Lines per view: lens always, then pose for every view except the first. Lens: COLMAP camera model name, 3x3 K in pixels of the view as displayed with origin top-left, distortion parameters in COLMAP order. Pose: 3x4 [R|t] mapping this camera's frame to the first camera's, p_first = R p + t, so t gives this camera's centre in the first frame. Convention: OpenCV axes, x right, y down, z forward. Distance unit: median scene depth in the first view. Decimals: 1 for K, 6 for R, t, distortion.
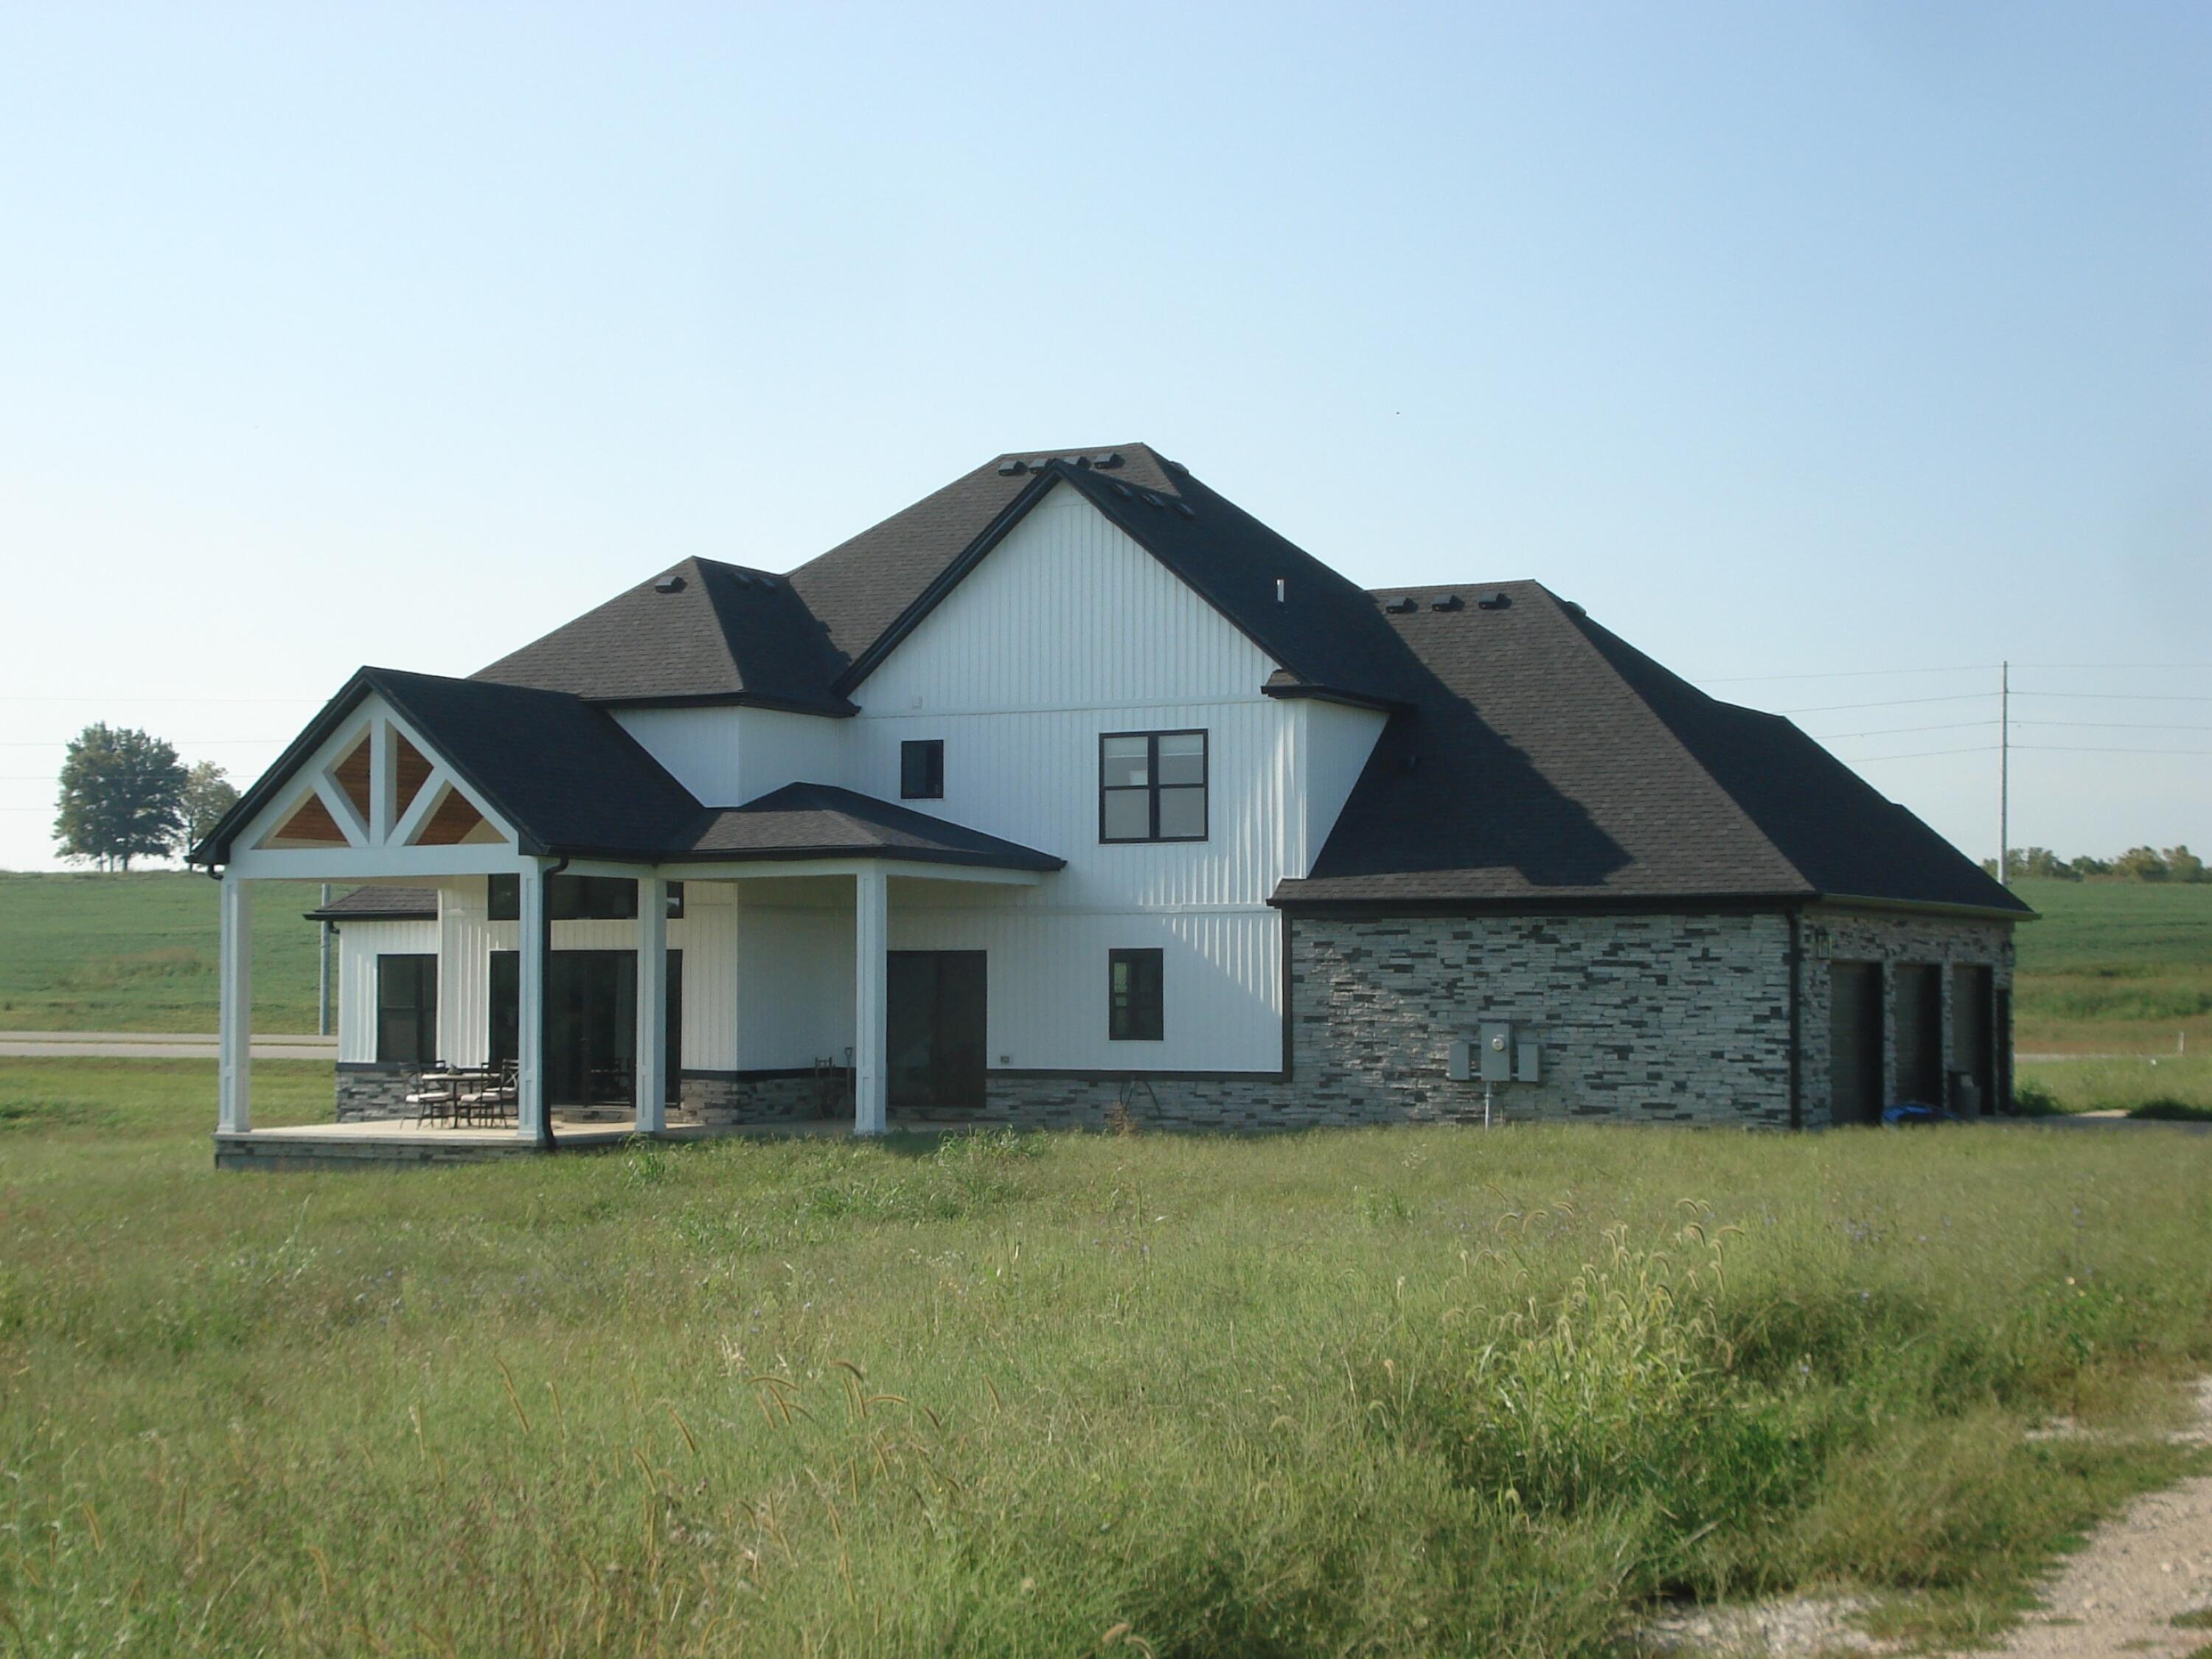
lens RADIAL K [[3013.3, 0, 1097.8], [0, 3013.3, 845.5], [0, 0, 1]] dist [0.050196, -0.060242]
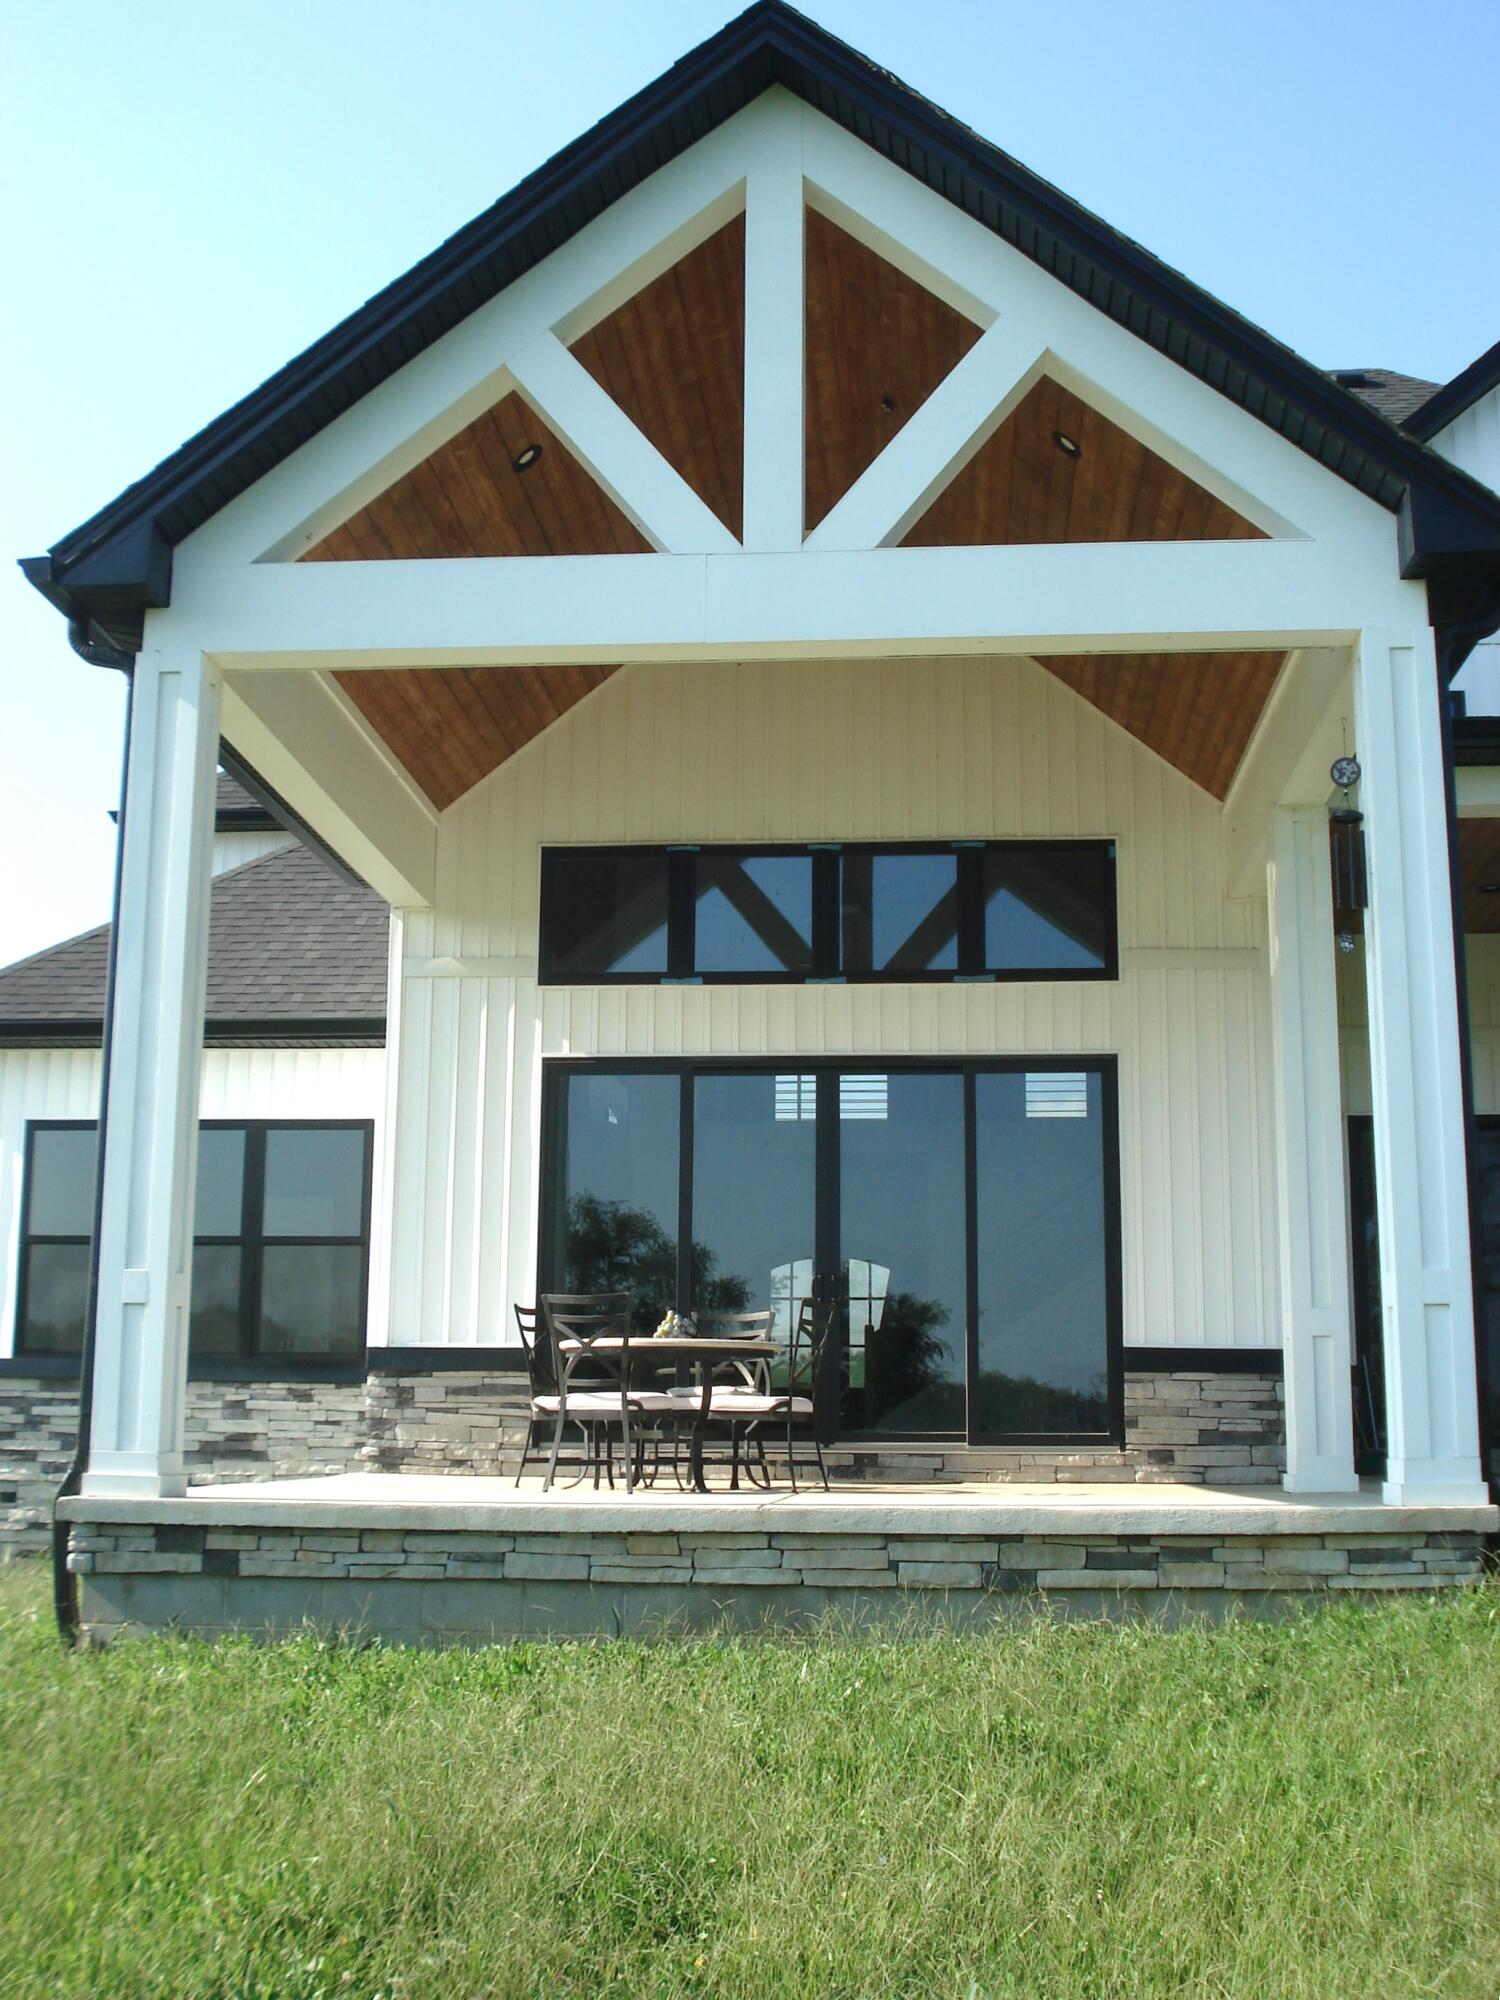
lens RADIAL K [[2224.1, 0, 750.0], [0, 2224.1, 1000.0], [0, 0, 1]] dist [-0.007261, -0.006364]
pose [[0.929343, 0.081192, 0.360180, -0.311623], [-0.028840, 0.988505, -0.148415, 0.078010], [-0.368090, 0.127541, 0.921001, 0.779220]]
